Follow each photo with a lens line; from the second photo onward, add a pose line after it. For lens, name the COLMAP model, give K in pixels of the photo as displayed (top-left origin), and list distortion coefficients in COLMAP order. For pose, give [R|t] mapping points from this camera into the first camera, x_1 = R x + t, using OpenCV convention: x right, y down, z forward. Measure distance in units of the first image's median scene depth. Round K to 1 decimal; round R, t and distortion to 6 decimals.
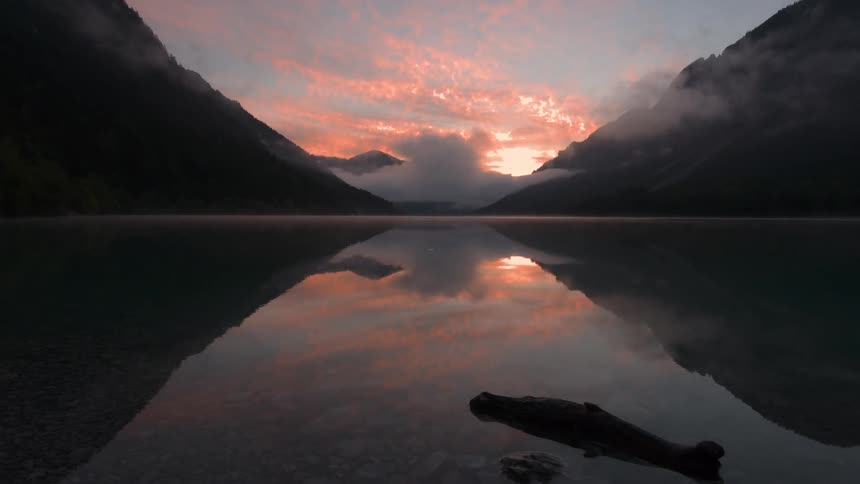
lens RADIAL K [[1474.6, 0, 430.0], [0, 1474.6, 242.0], [0, 0, 1]] dist [0.427237, 0.006085]
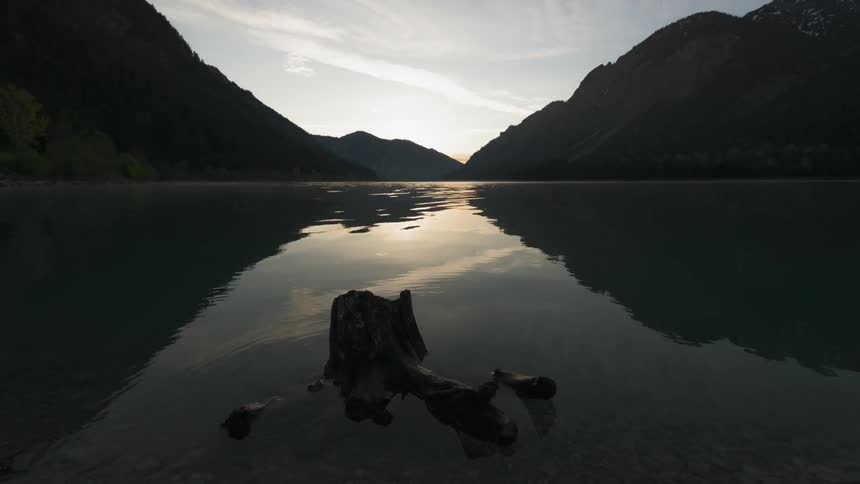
lens RADIAL K [[1690.1, 0, 430.0], [0, 1690.1, 242.0], [0, 0, 1]] dist [0.166315, -0.016389]
pose [[0.999985, -0.004623, 0.002777, 0.017150], [0.004580, 0.999870, 0.015467, 0.010848], [-0.002848, -0.015455, 0.999877, -0.435612]]
